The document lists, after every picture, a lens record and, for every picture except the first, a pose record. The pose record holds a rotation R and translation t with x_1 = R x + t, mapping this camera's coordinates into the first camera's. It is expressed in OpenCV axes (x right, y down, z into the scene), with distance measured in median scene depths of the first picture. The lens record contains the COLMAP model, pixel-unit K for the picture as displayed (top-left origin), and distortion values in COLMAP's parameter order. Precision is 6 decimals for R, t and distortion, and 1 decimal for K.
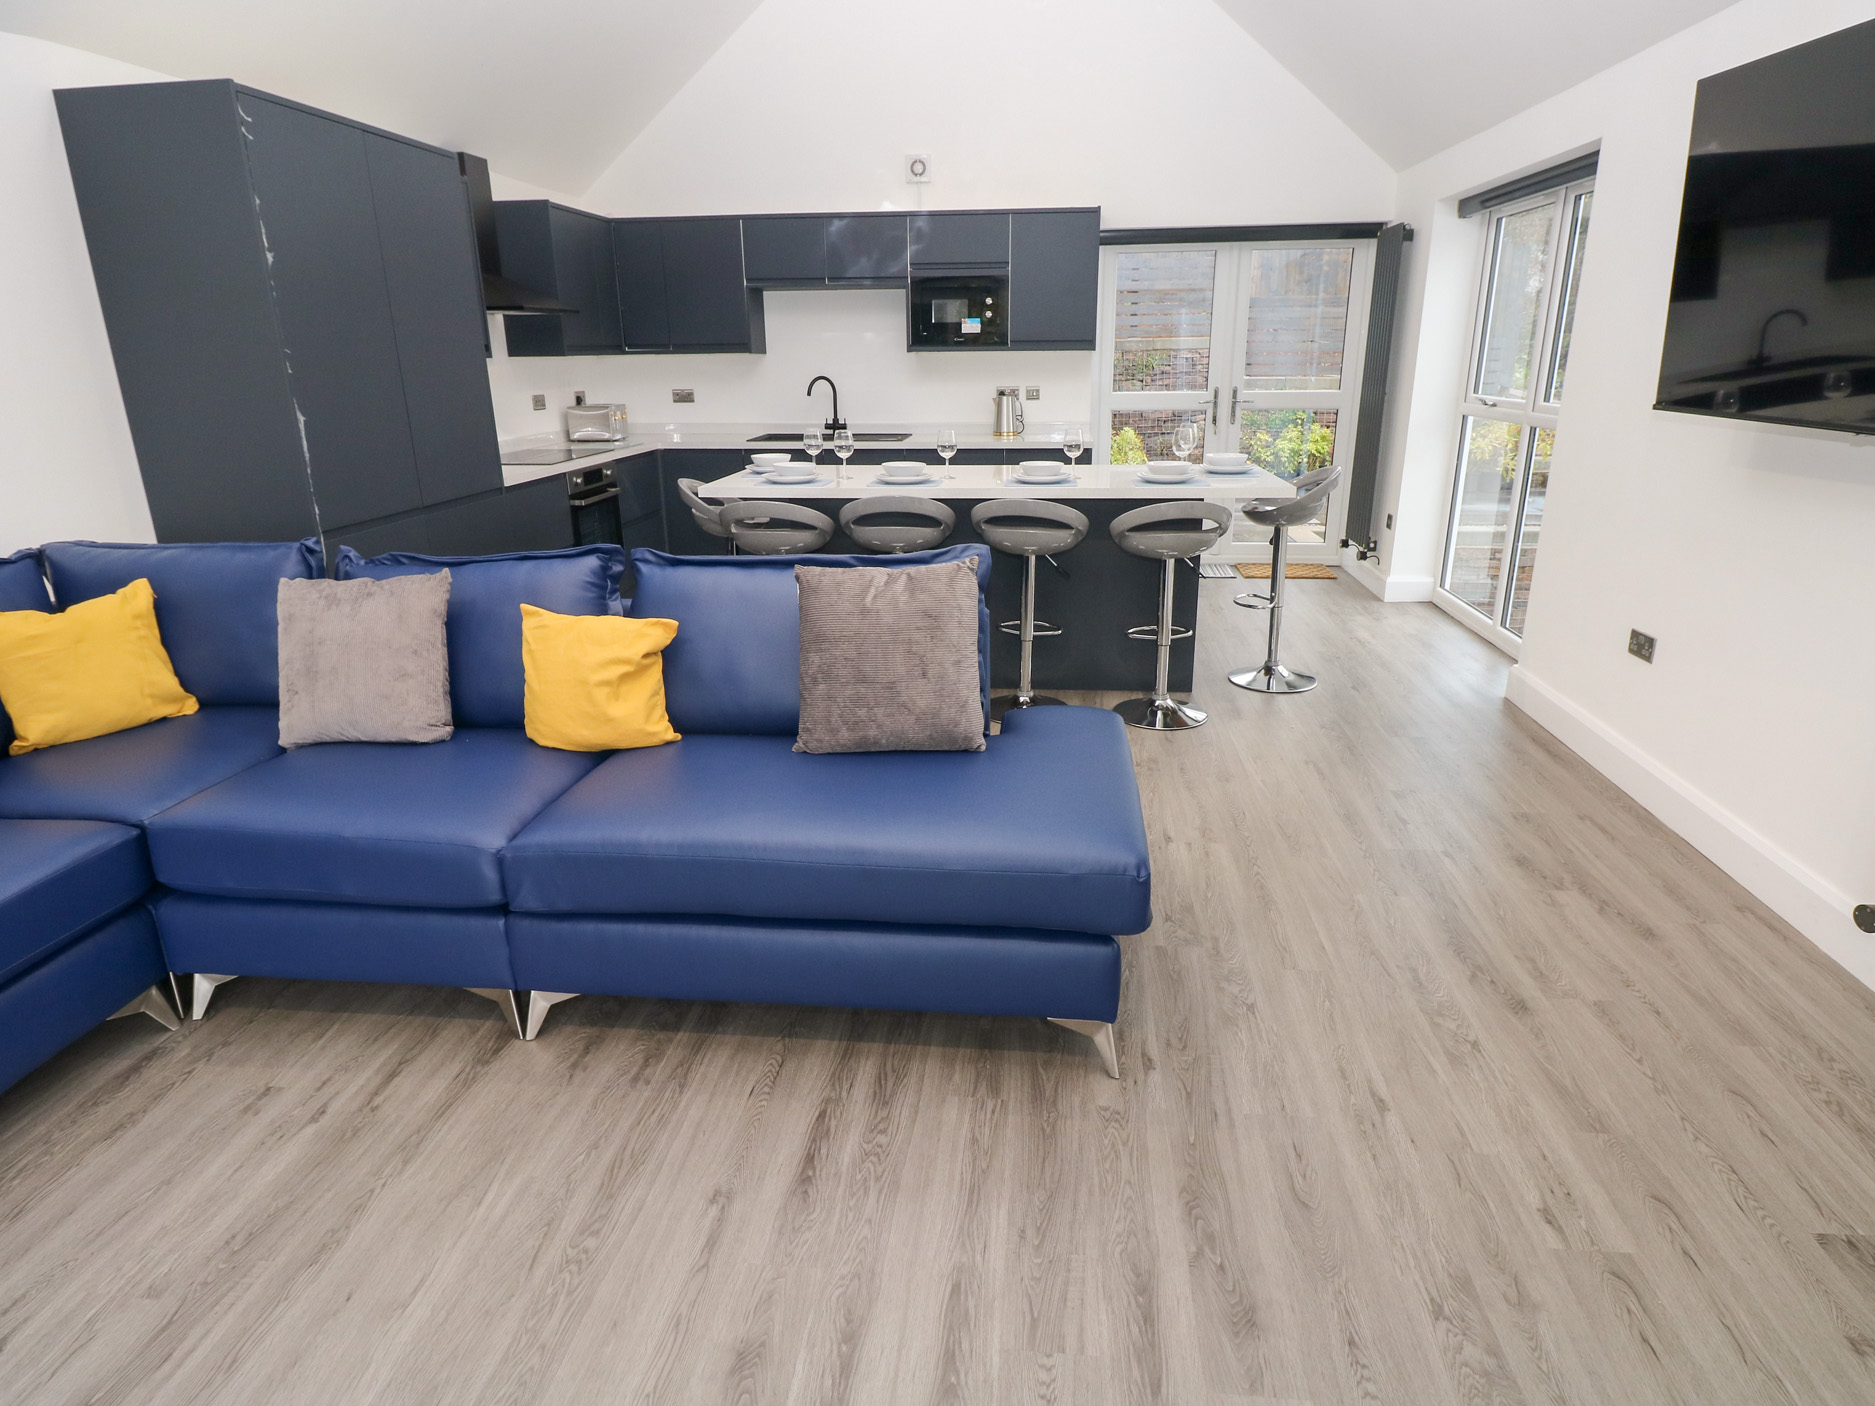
lens RADIAL K [[1022.3, 0, 896.9], [0, 1022.3, 684.2], [0, 0, 1]] dist [-0.003535, -0.009025]
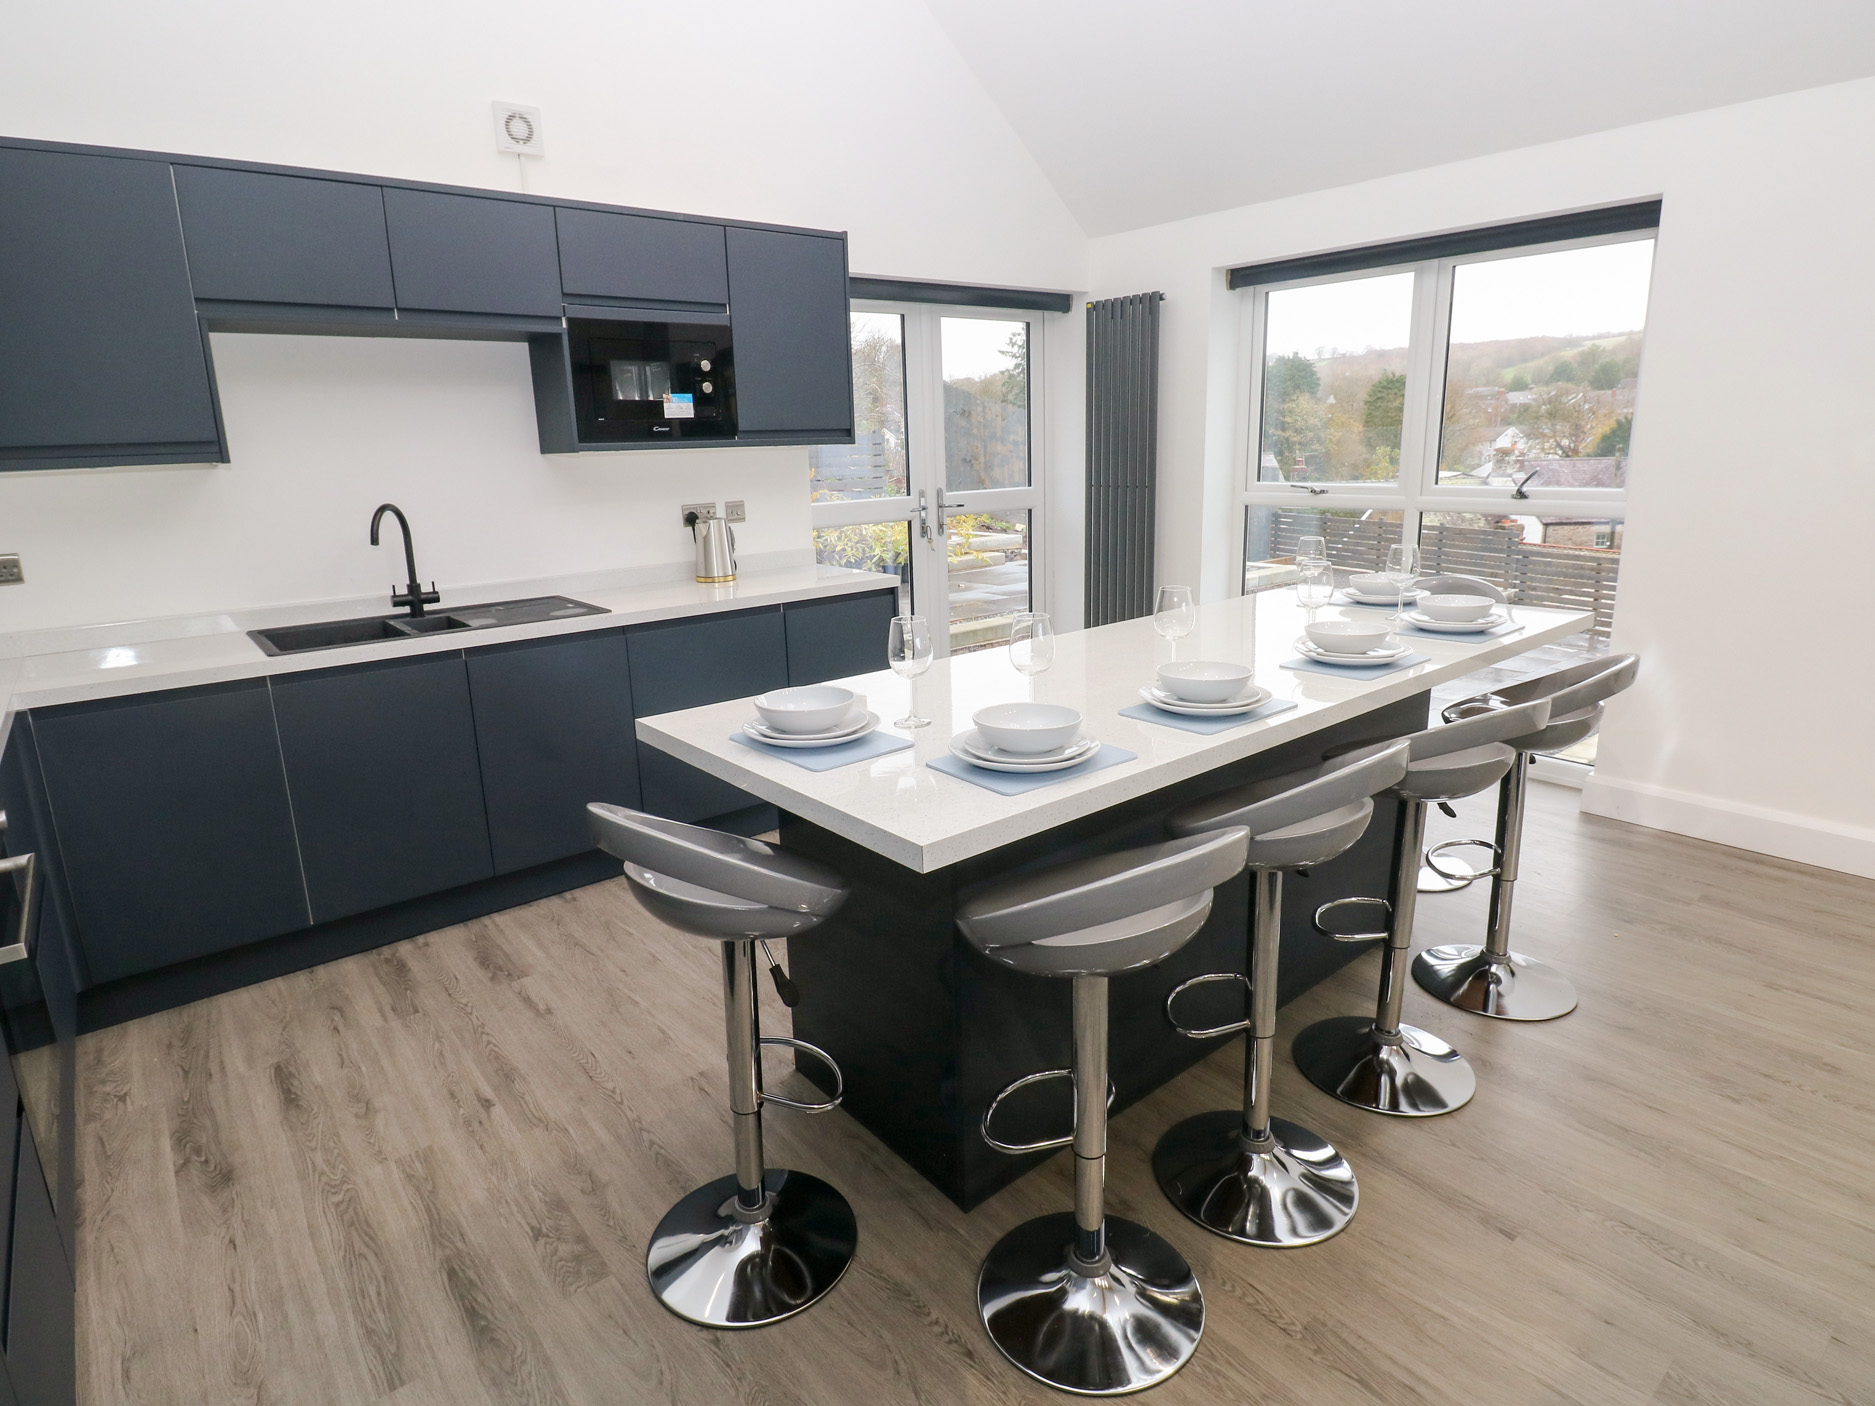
lens RADIAL K [[1022.3, 0, 873.0], [0, 1022.3, 674.0], [0, 0, 1]] dist [-0.003535, -0.009025]
pose [[0.681045, -0.172496, 0.711634, -0.625977], [0.246706, 0.969090, -0.001201, -0.367178], [-0.689430, 0.176382, 0.702549, 1.139007]]
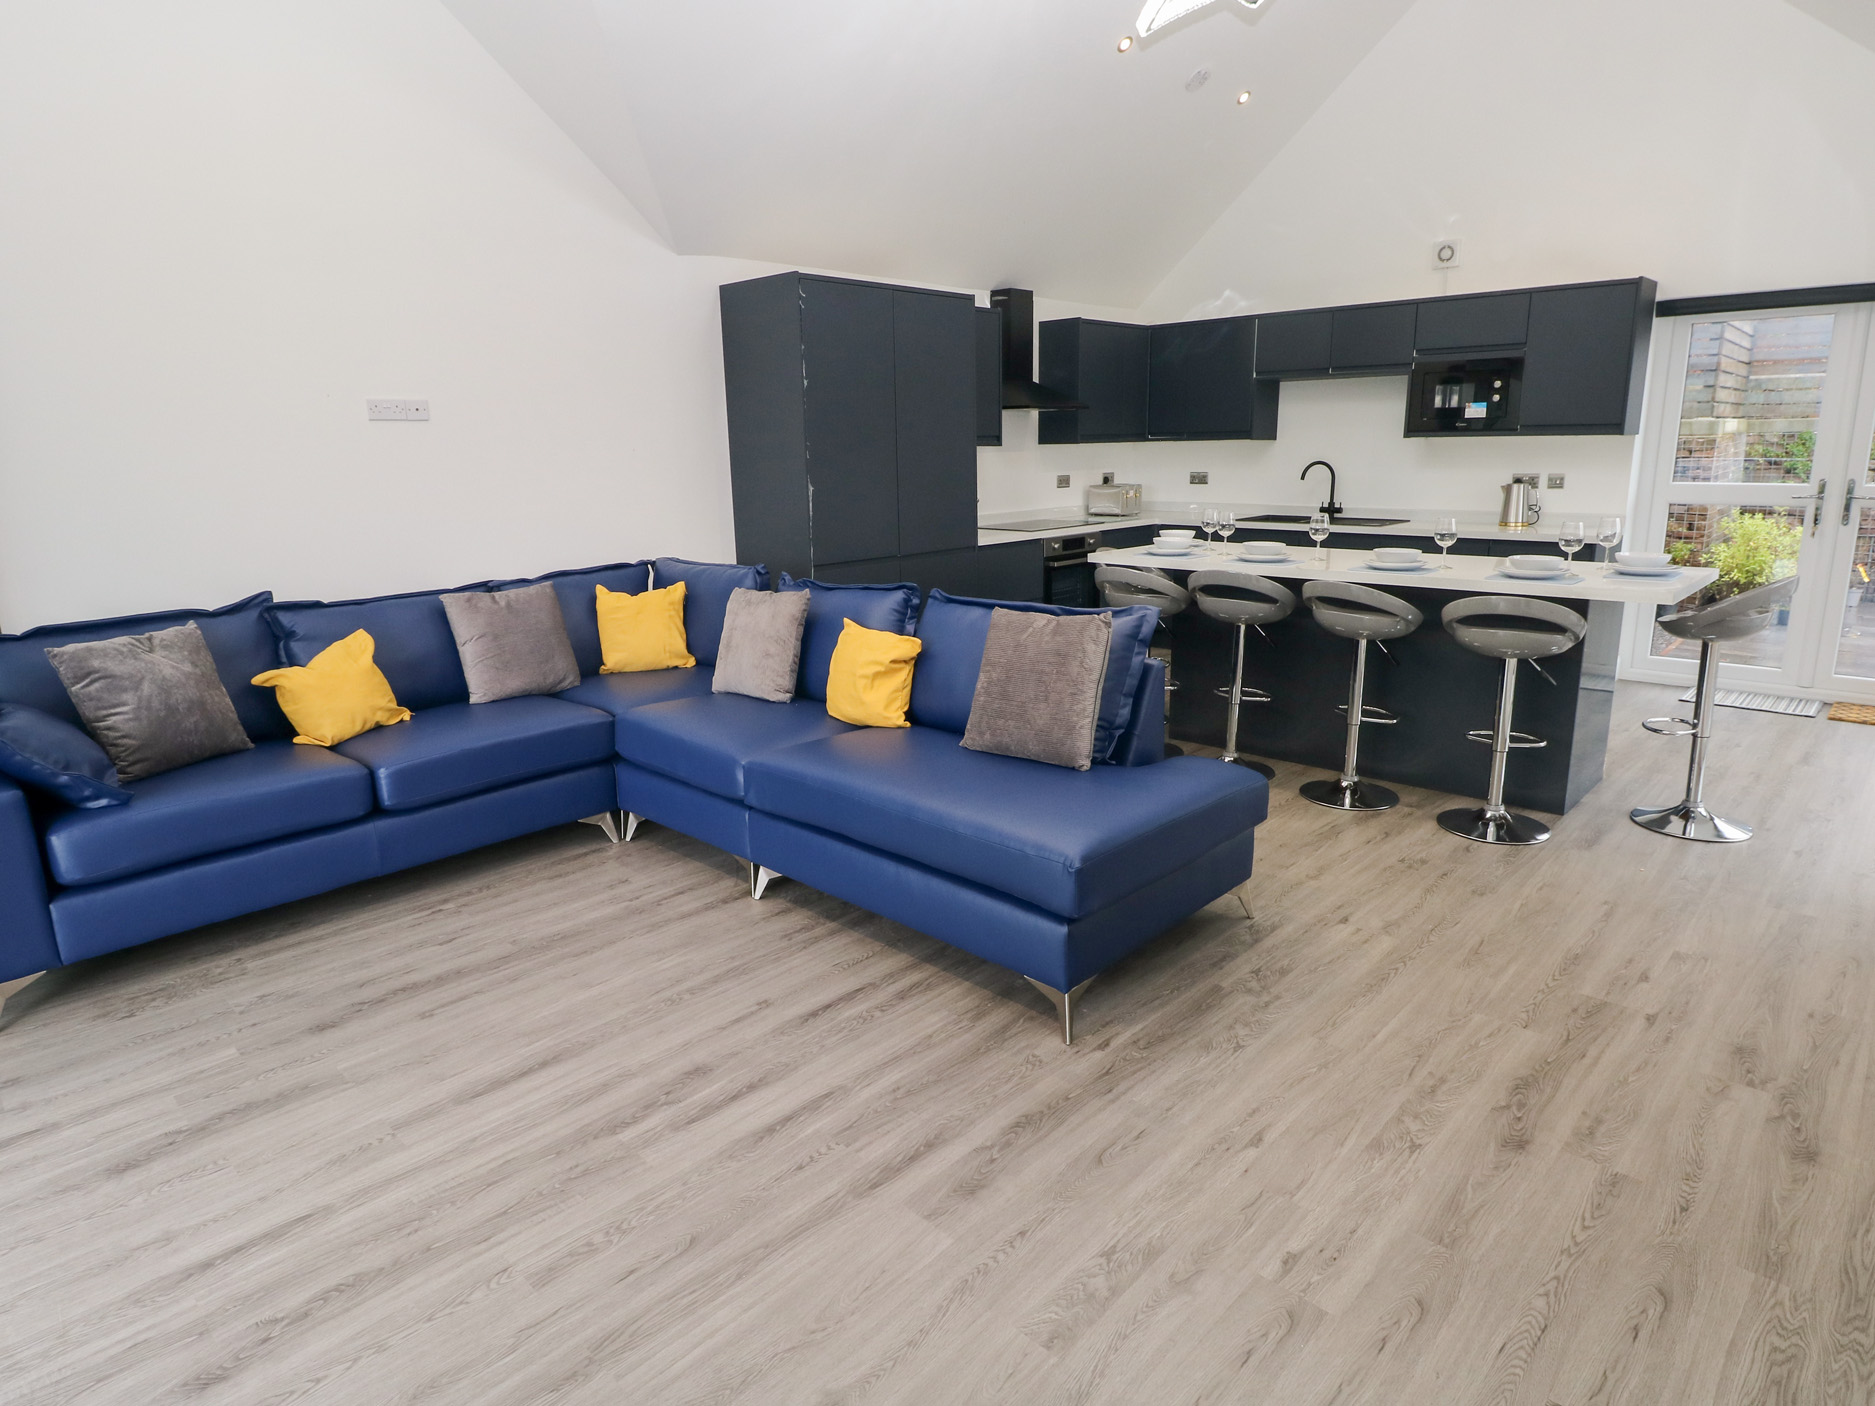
lens RADIAL K [[1022.3, 0, 895.6], [0, 1022.3, 684.4], [0, 0, 1]] dist [-0.003535, -0.009025]
pose [[0.787487, 0.136756, -0.600967, 0.532921], [-0.180510, 0.983491, -0.012732, 0.017682], [0.589304, 0.118507, 0.799172, -0.090336]]
